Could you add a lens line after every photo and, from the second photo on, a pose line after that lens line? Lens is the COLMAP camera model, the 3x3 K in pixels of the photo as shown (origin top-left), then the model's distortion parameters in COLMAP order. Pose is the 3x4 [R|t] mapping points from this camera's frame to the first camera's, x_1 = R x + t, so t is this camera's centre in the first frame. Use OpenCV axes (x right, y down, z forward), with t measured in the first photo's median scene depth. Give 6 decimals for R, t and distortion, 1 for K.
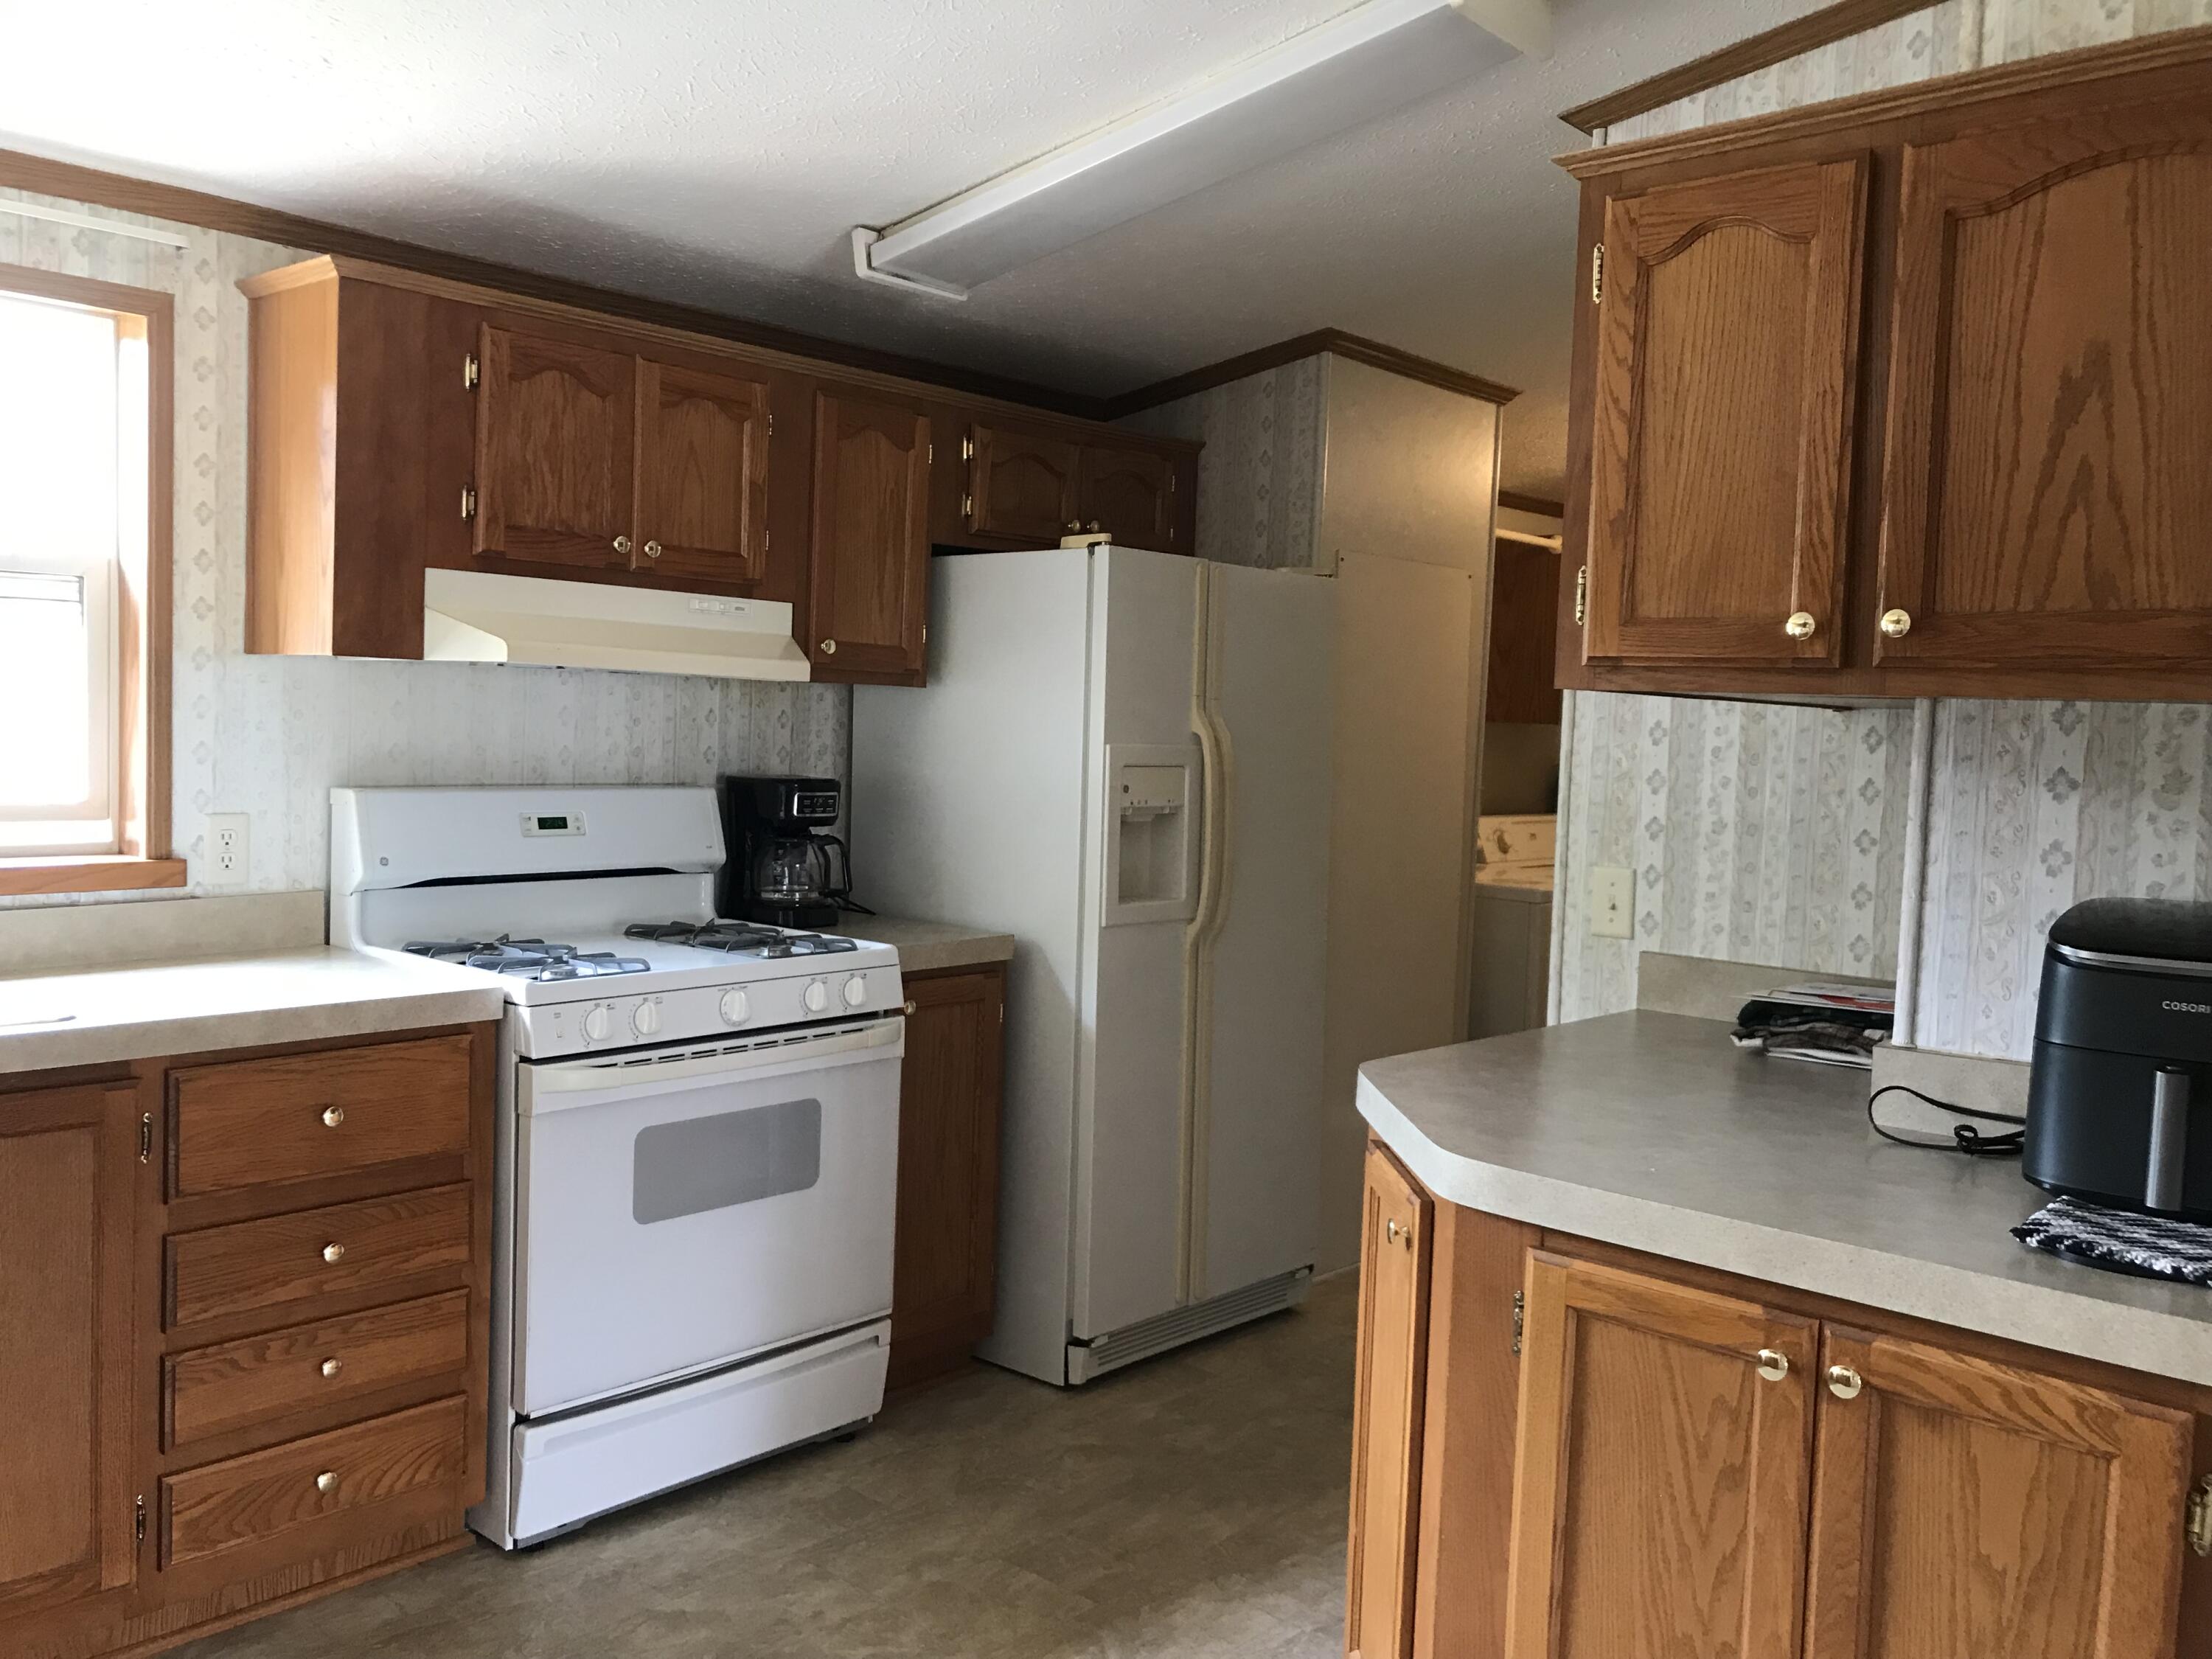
lens RADIAL K [[1859.8, 0, 1106.0], [0, 1859.8, 829.5], [0, 0, 1]] dist [0.029803, 0.003978]
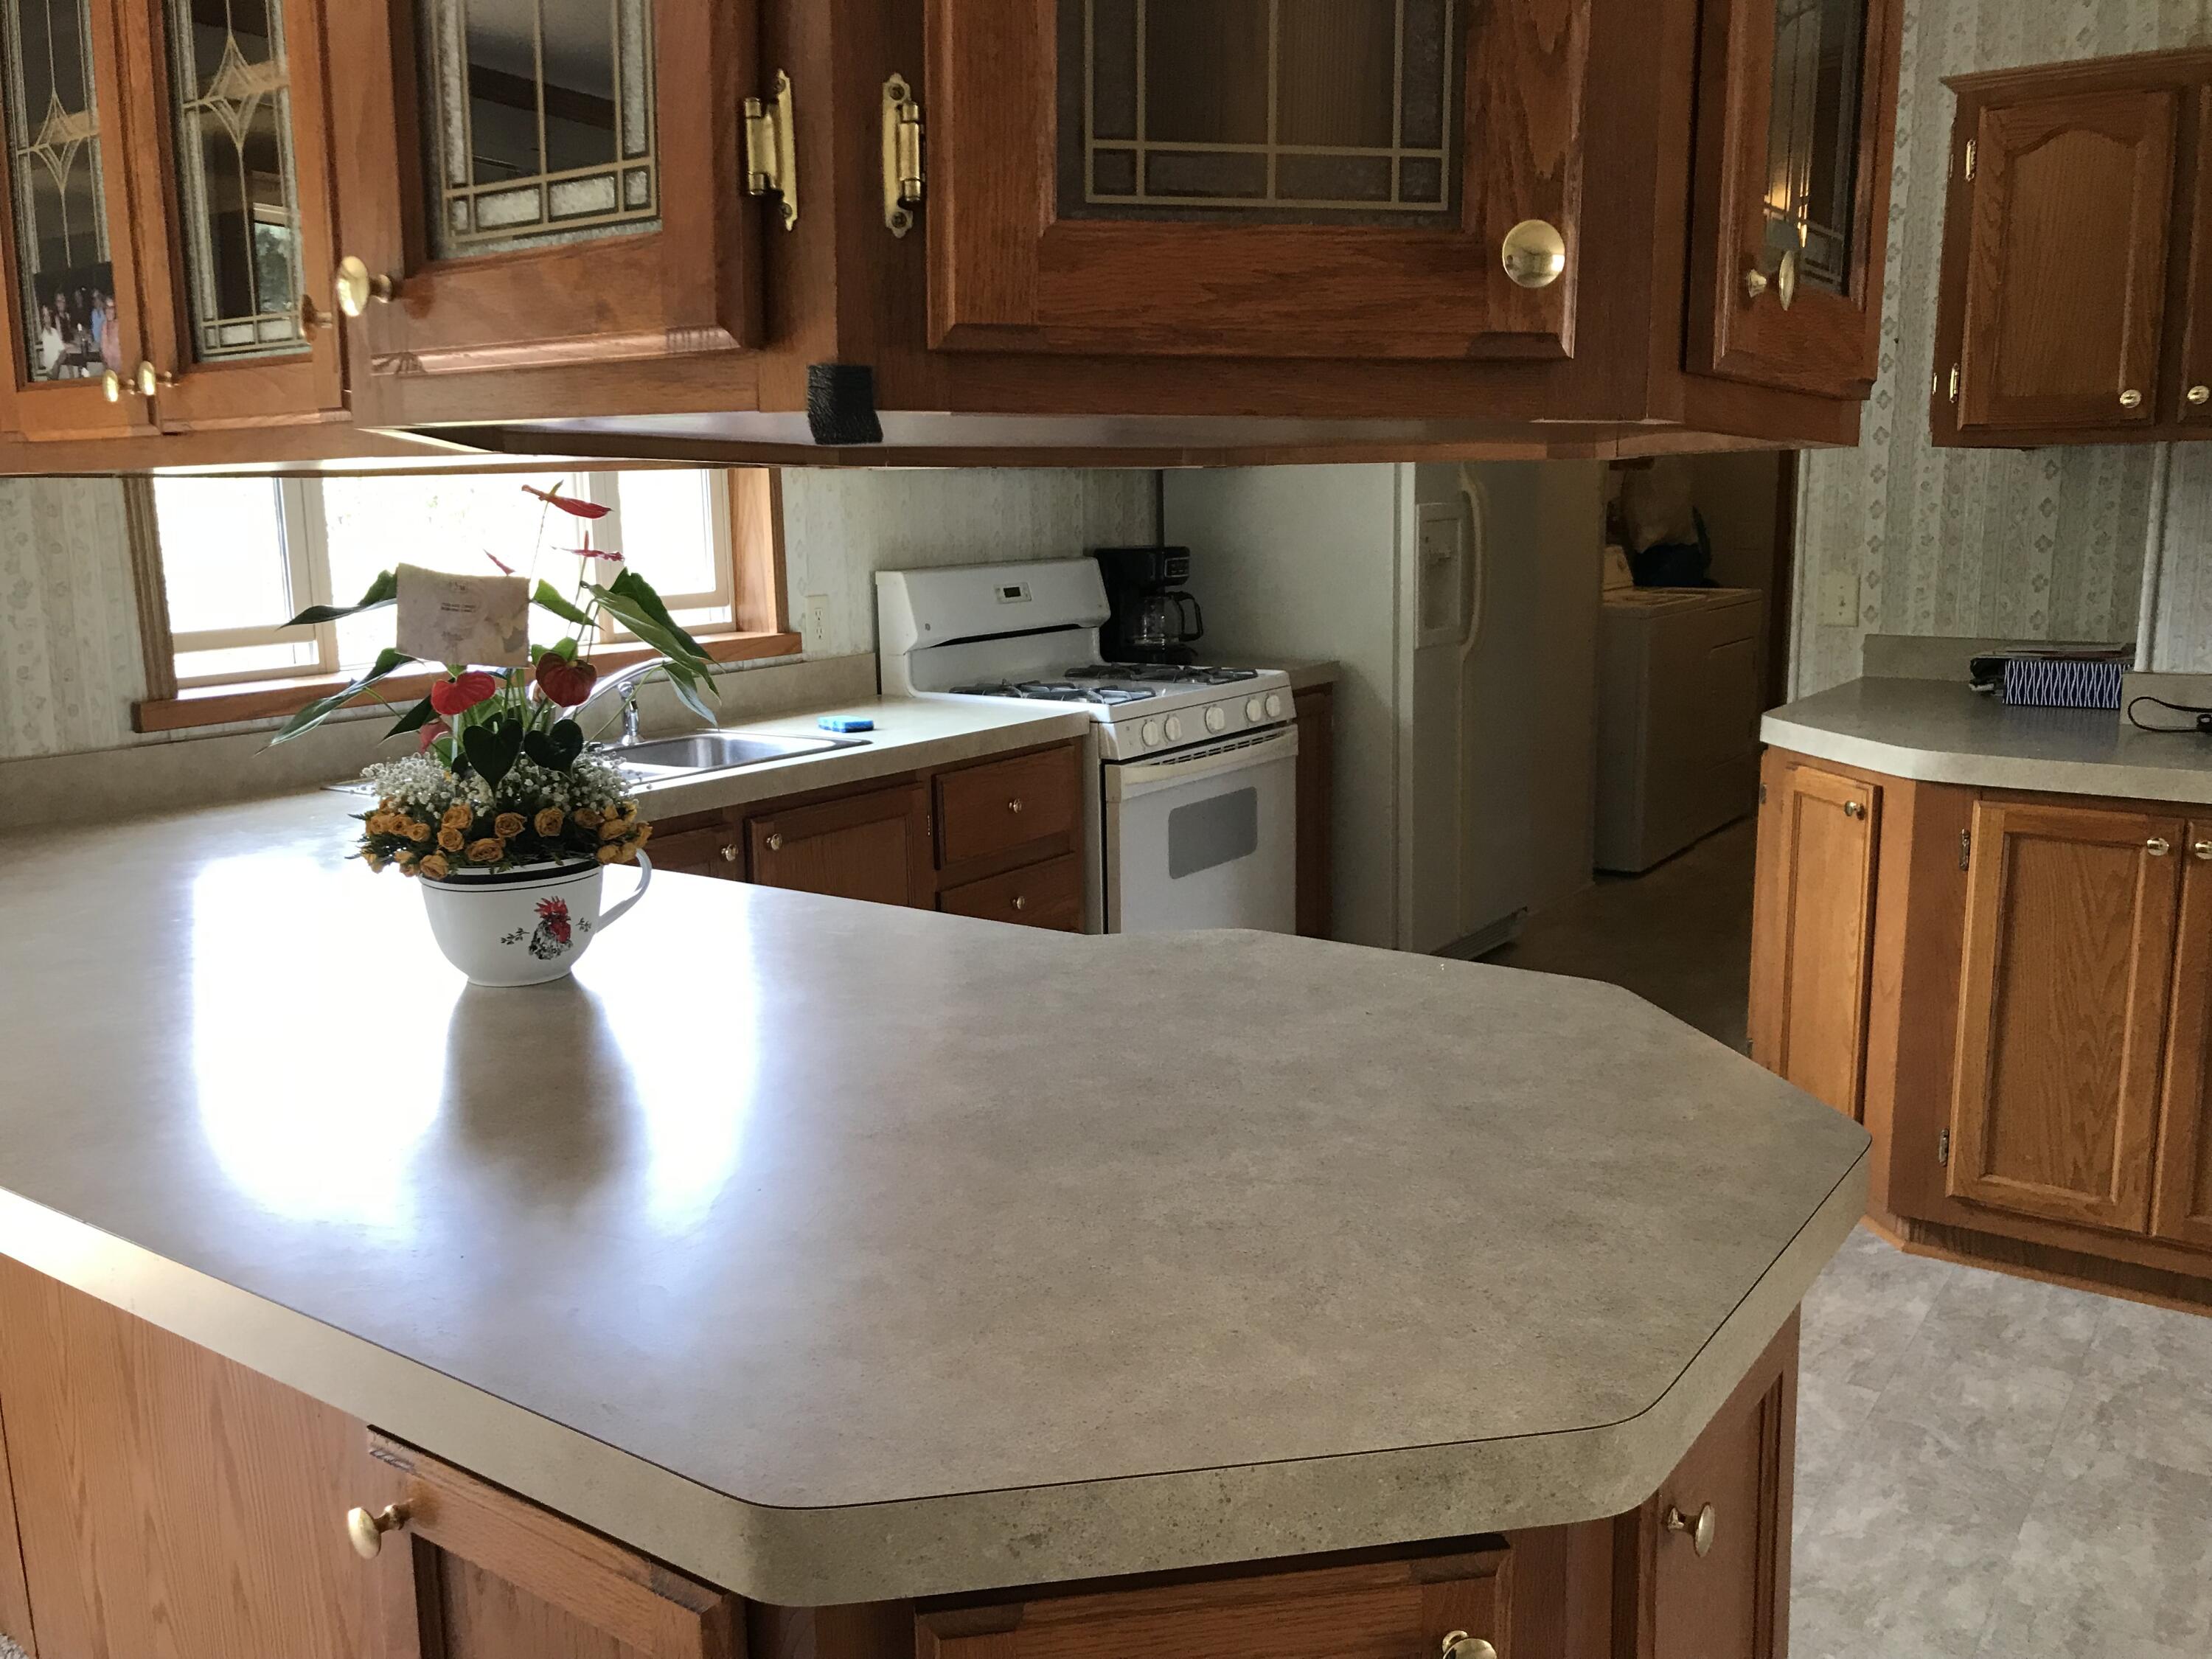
lens RADIAL K [[1859.8, 0, 1106.0], [0, 1859.8, 829.5], [0, 0, 1]] dist [0.029803, 0.003978]
pose [[0.991904, -0.071571, 0.104898, -0.455417], [0.057868, 0.990045, 0.128303, -0.002317], [-0.113036, -0.121194, 0.986172, -0.340148]]
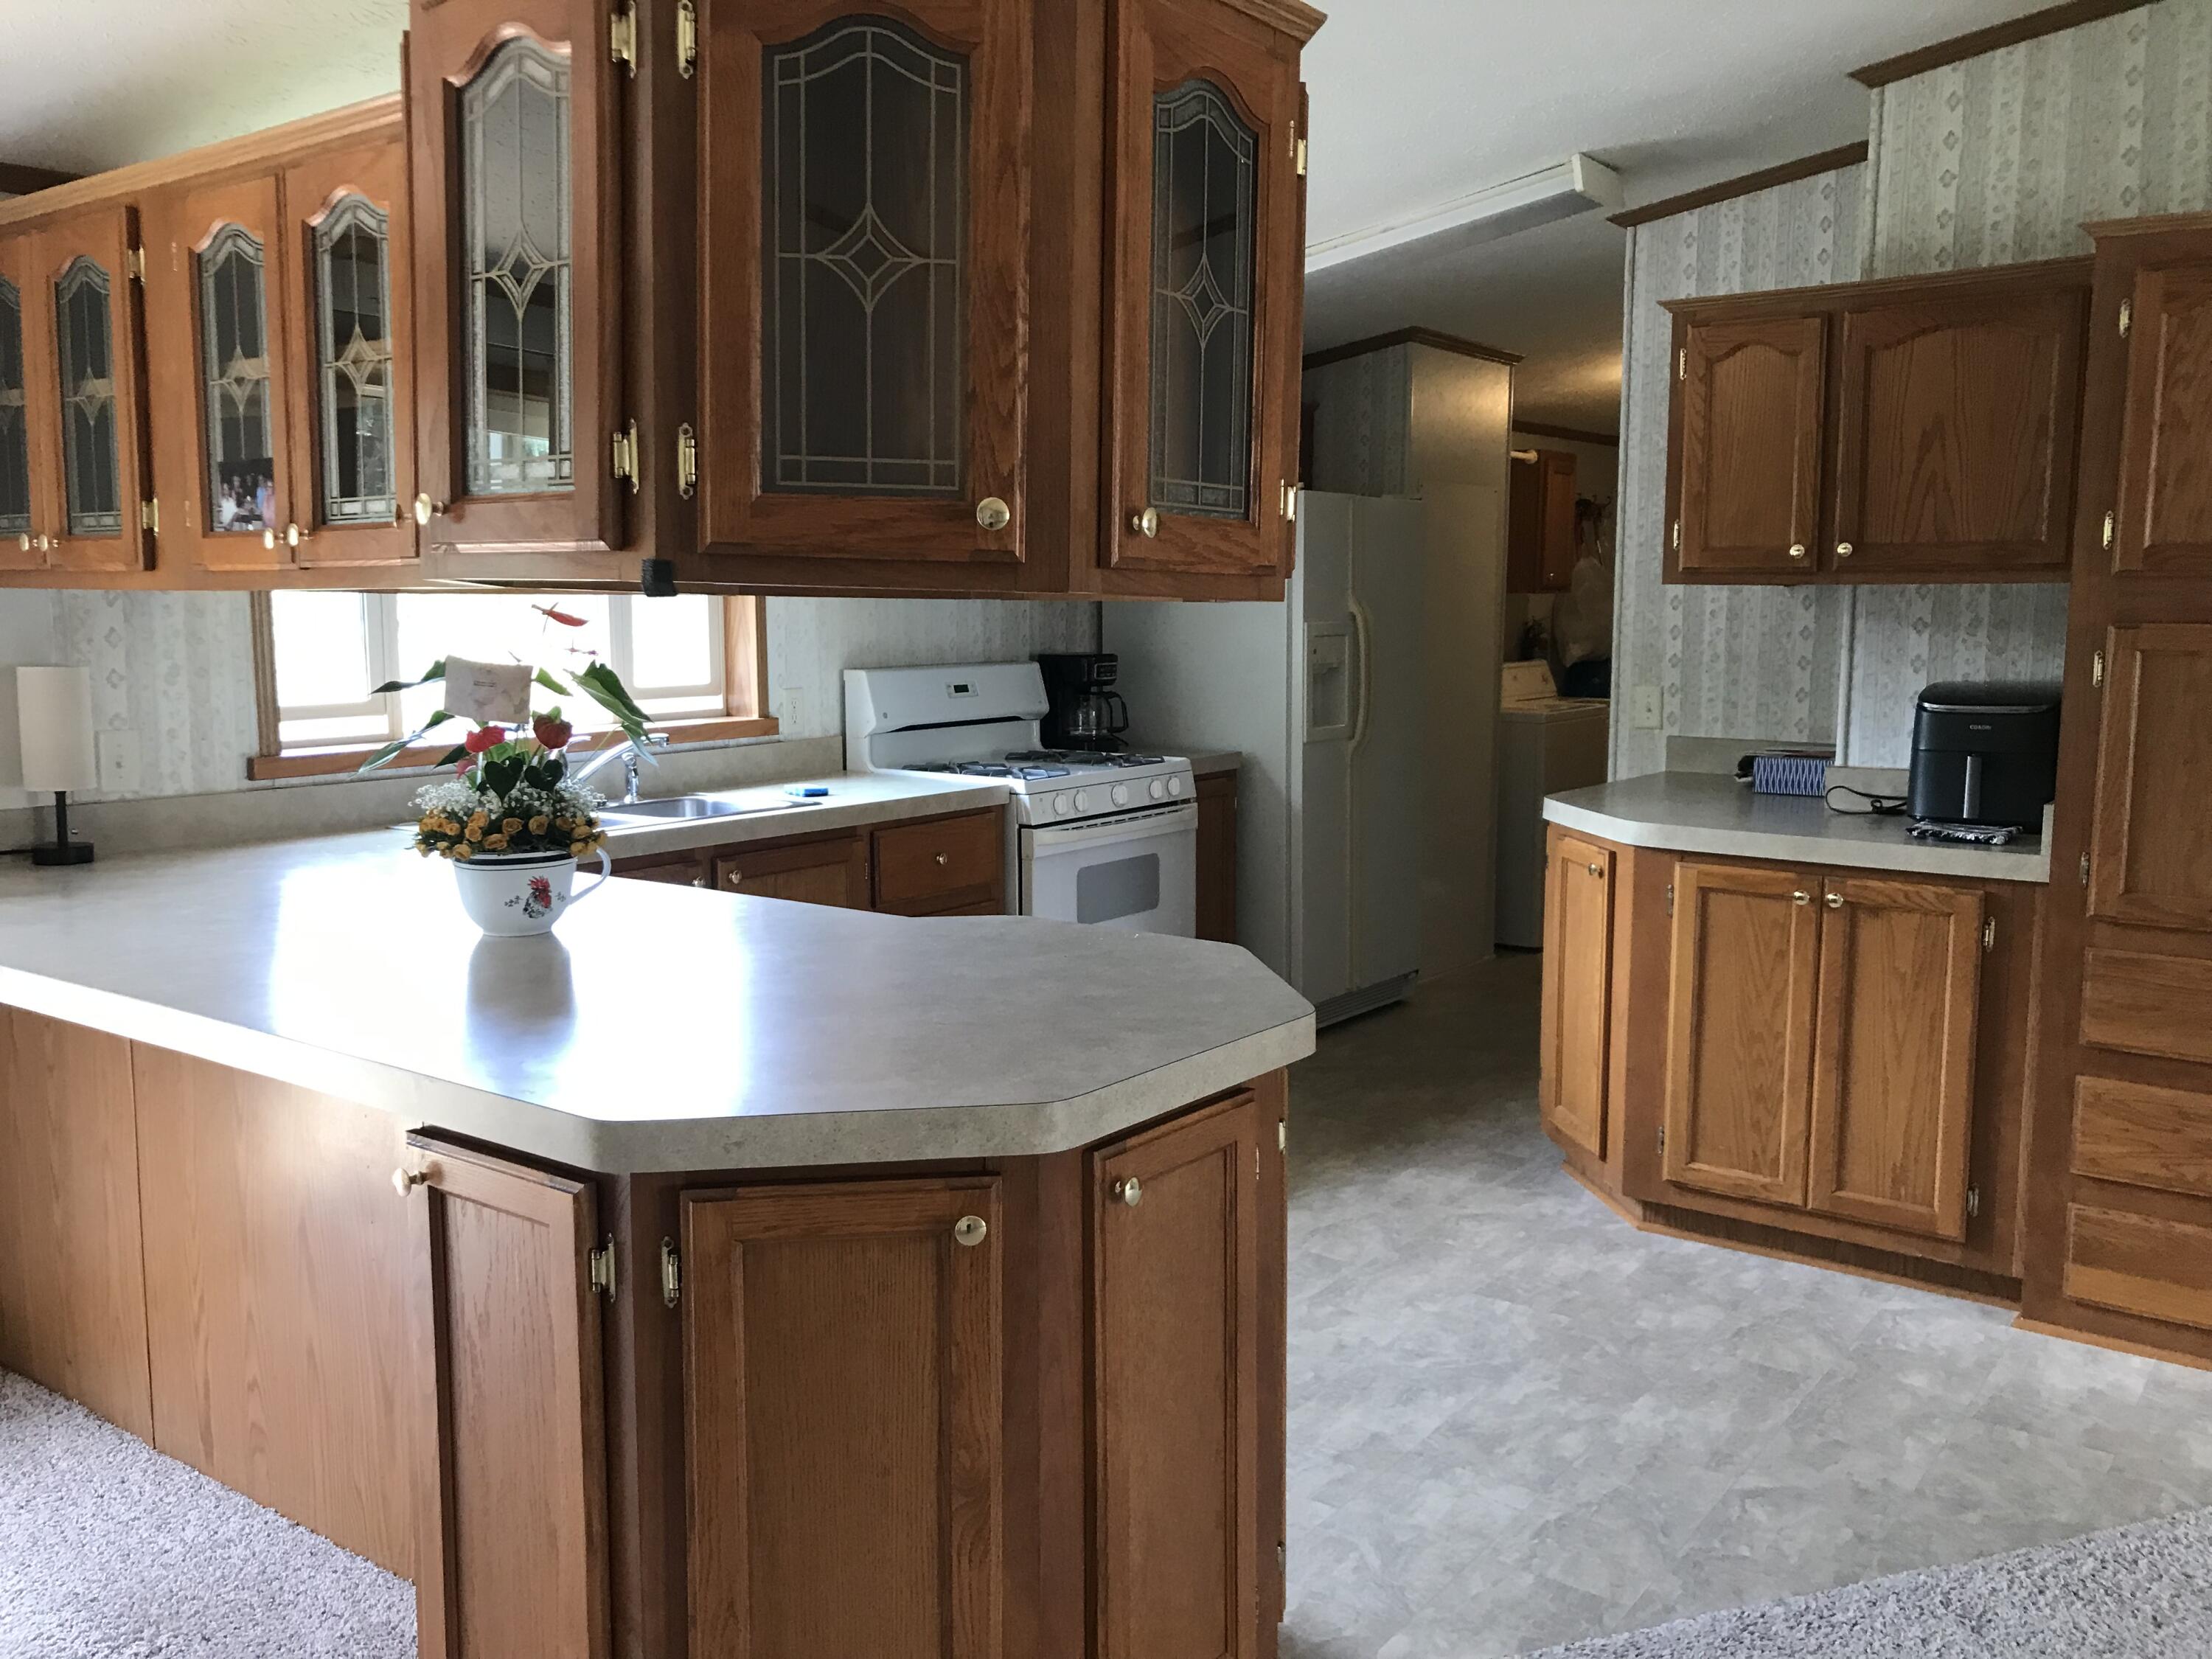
lens RADIAL K [[1862.4, 0, 1106.0], [0, 1862.4, 829.5], [0, 0, 1]] dist [0.057863, -0.089297]
pose [[0.995592, -0.046968, 0.081189, -0.370451], [0.041216, 0.996615, 0.071129, 0.010126], [-0.084255, -0.067469, 0.994158, -0.652368]]
